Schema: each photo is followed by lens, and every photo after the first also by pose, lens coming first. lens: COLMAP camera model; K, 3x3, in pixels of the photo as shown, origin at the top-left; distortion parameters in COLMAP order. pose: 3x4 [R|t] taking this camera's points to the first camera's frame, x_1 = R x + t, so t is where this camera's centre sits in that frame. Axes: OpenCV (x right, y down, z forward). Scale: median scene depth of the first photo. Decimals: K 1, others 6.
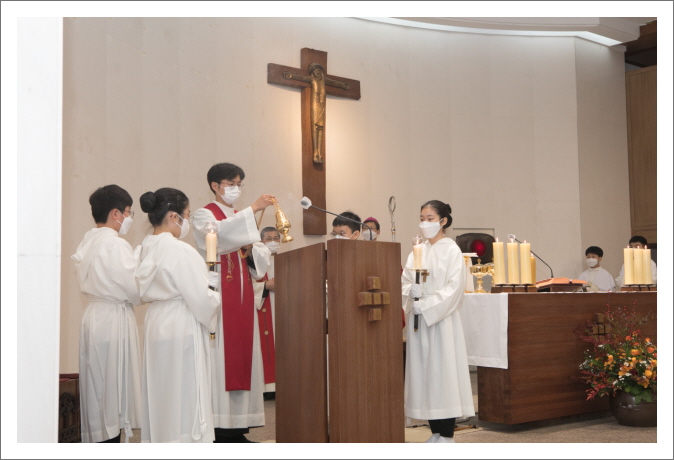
lens RADIAL K [[960.3, 0, 342.1], [0, 960.3, 228.6], [0, 0, 1]] dist [0.029322, 0.000000]
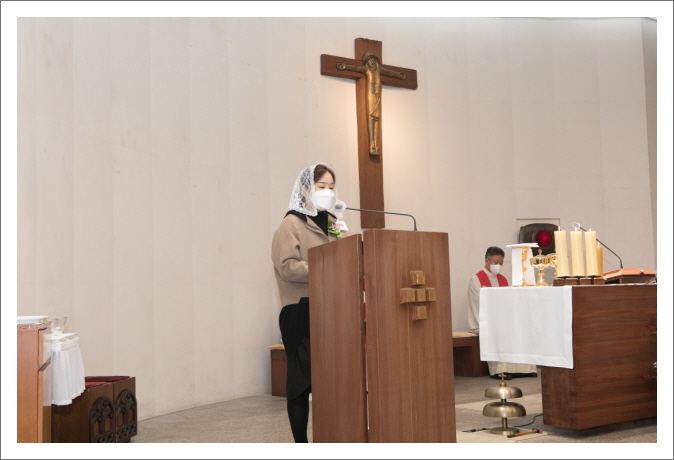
lens RADIAL K [[902.4, 0, 334.3], [0, 902.4, 229.2], [0, 0, 1]] dist [0.015686, 0.000000]
pose [[0.995363, -0.020273, -0.094034, 0.028027], [0.020683, 0.999780, 0.003388, 0.005092], [0.093944, -0.005317, 0.995563, 0.116719]]
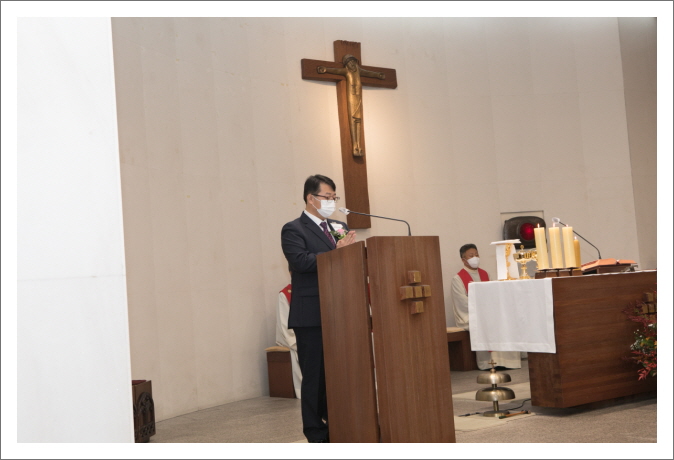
lens RADIAL K [[1022.7, 0, 334.4], [0, 1022.7, 232.3], [0, 0, 1]] dist [0.077028, 0.000000]
pose [[0.996375, -0.061279, -0.059004, 0.011864], [0.062224, 0.997960, 0.014303, -0.009565], [0.058007, -0.017923, 0.998155, -0.079723]]
